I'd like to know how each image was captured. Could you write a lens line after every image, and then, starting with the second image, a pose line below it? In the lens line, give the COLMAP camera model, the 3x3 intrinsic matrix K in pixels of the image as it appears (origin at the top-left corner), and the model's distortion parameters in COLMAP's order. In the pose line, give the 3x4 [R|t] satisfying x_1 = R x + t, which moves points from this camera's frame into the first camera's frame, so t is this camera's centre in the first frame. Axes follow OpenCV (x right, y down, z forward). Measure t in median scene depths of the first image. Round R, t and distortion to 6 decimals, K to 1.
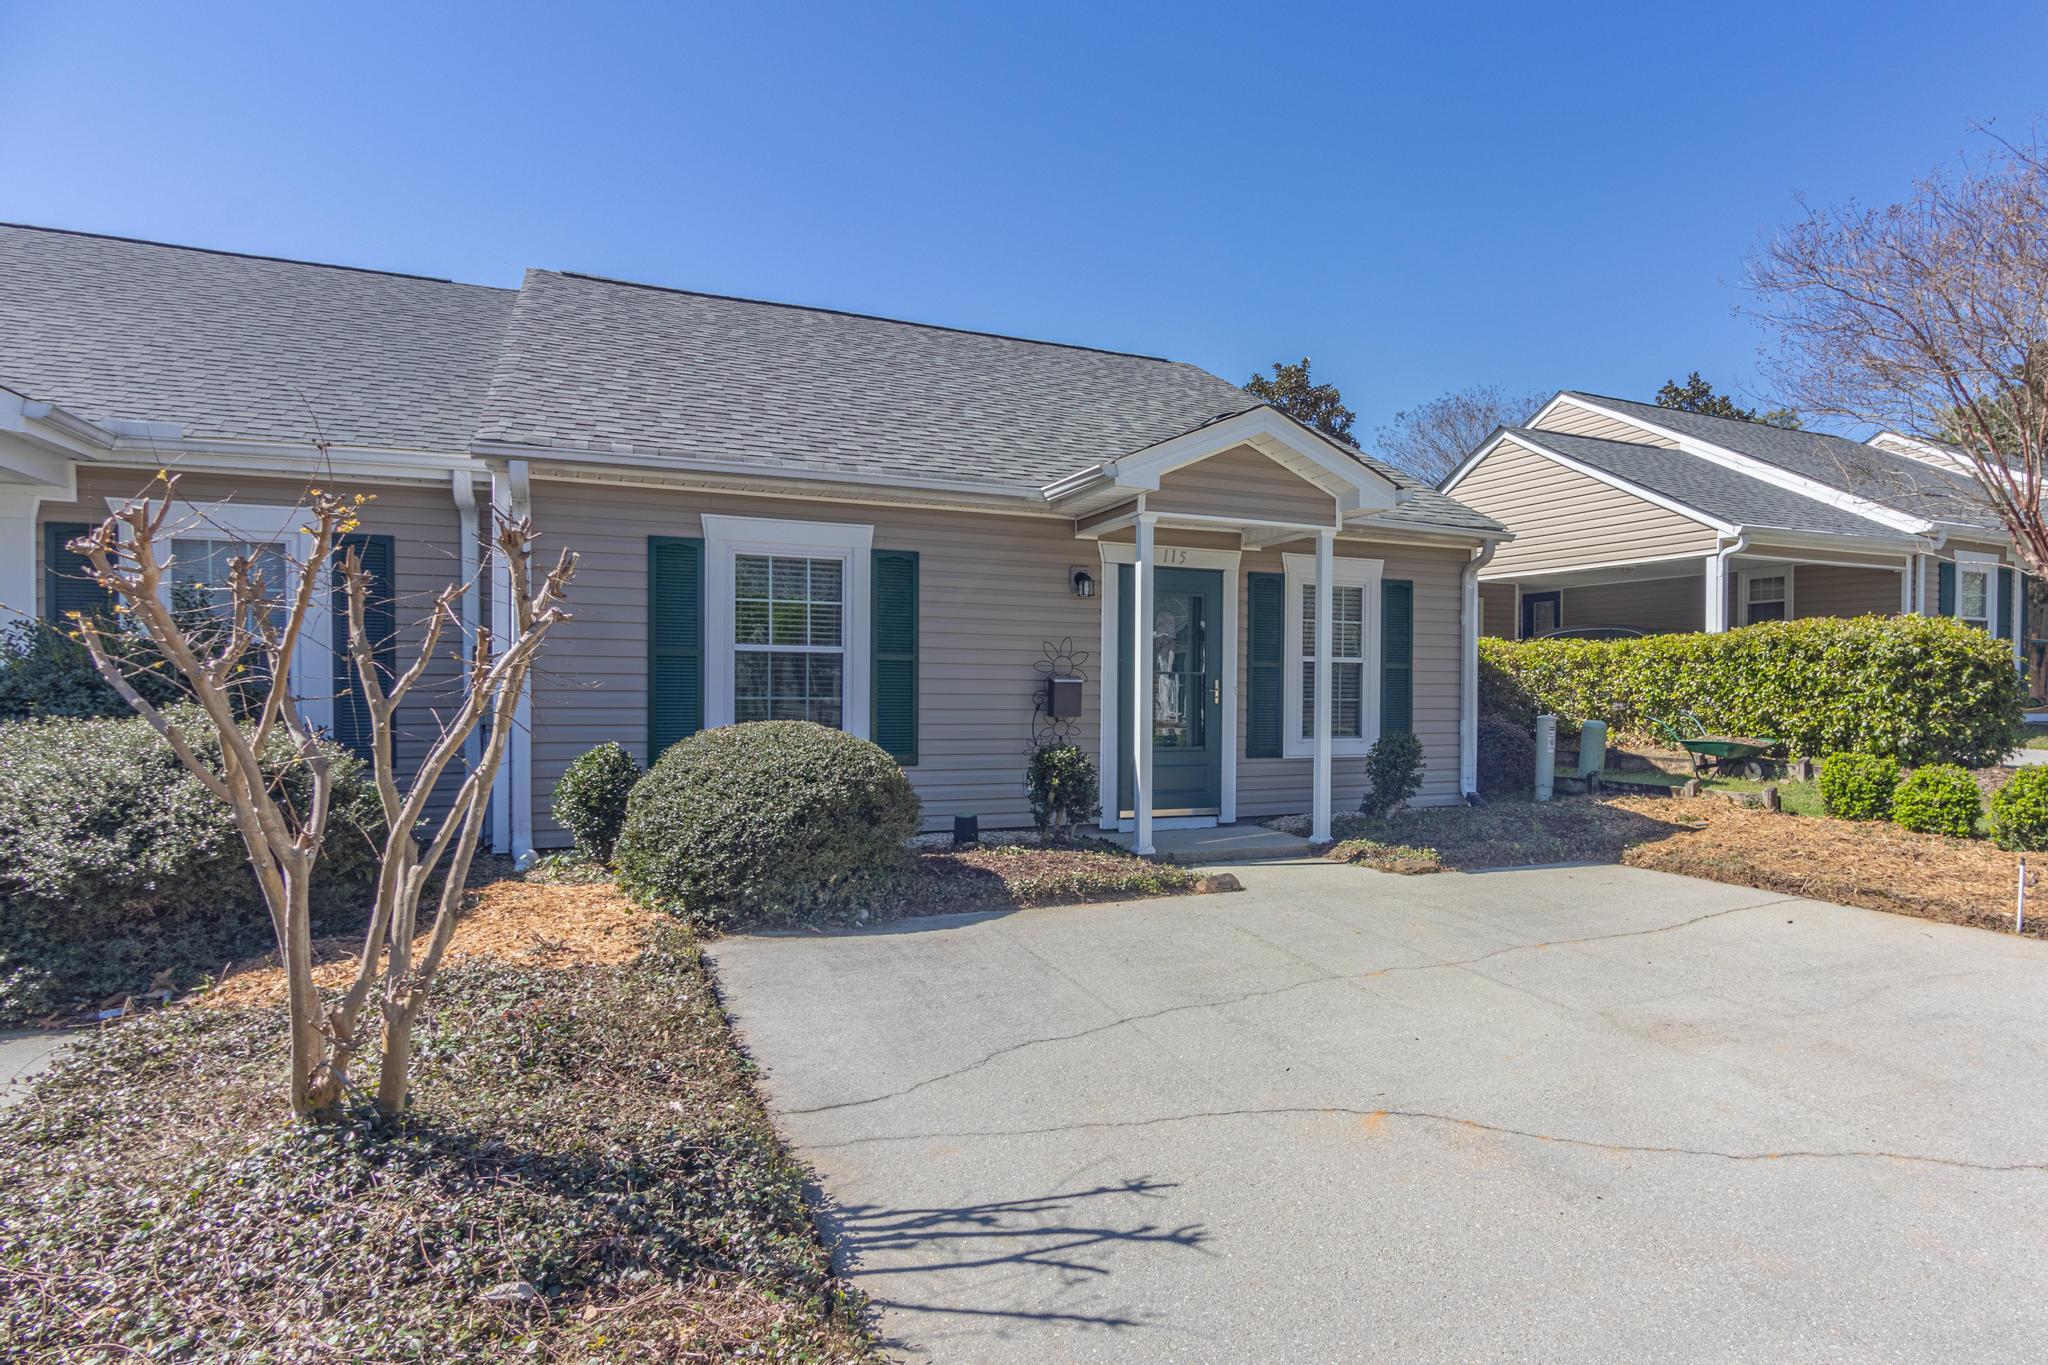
lens RADIAL K [[984.8, 0, 1019.3], [0, 984.8, 678.3], [0, 0, 1]] dist [-0.002282, -0.005029]
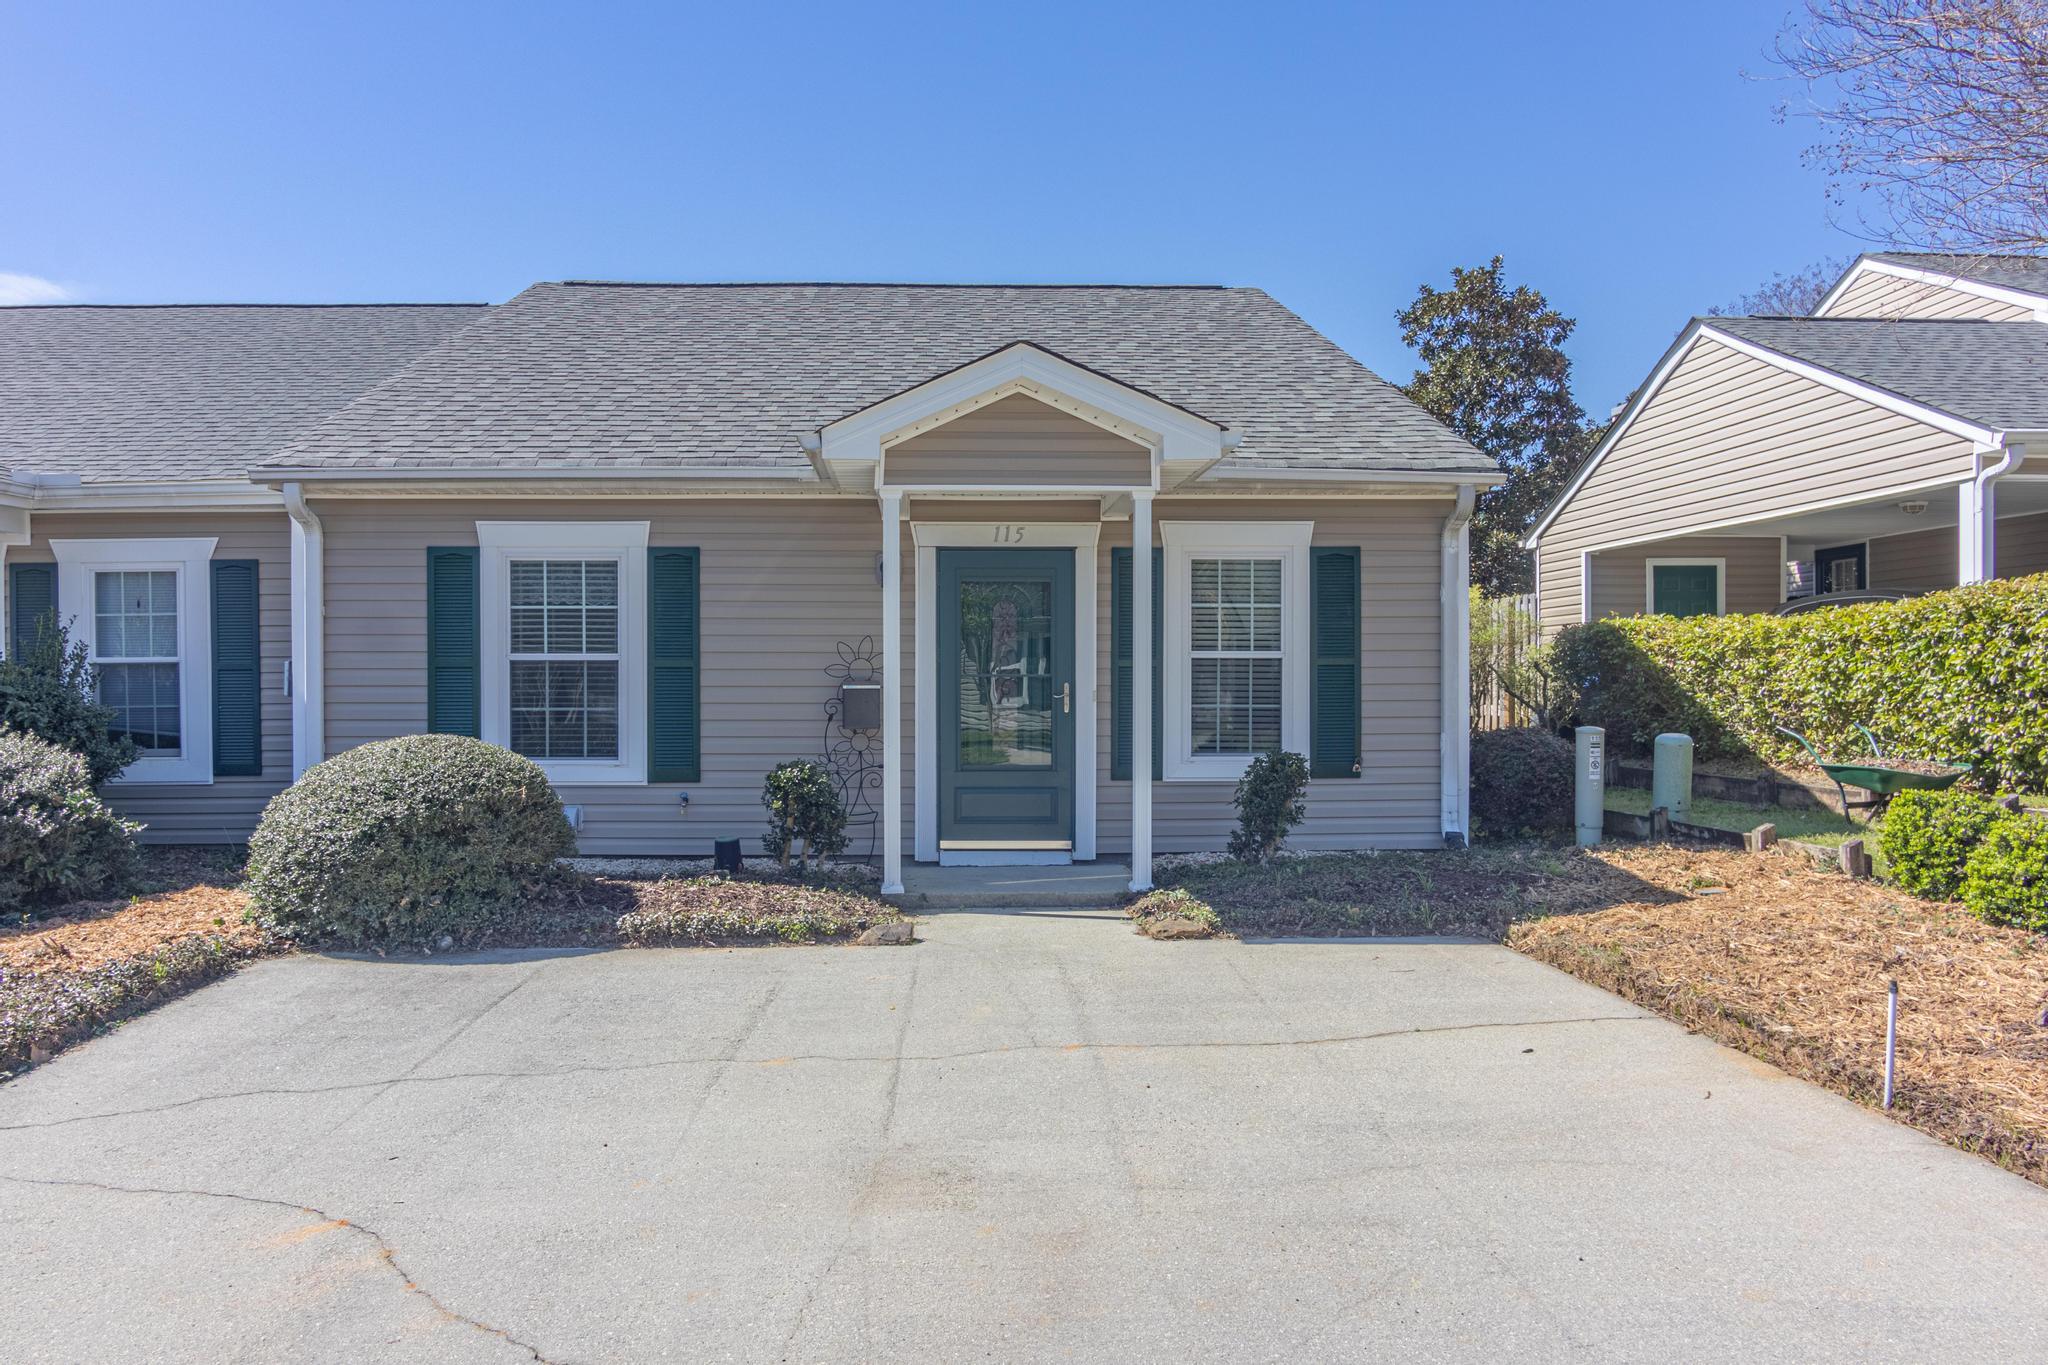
lens RADIAL K [[1113.8, 0, 1020.4], [0, 1113.8, 672.6], [0, 0, 1]] dist [-0.012713, 0.000059]
pose [[0.940332, -0.014637, -0.339943, 0.535587], [0.013846, 0.999893, -0.004751, -0.003606], [0.339976, -0.000239, 0.940434, 0.139945]]
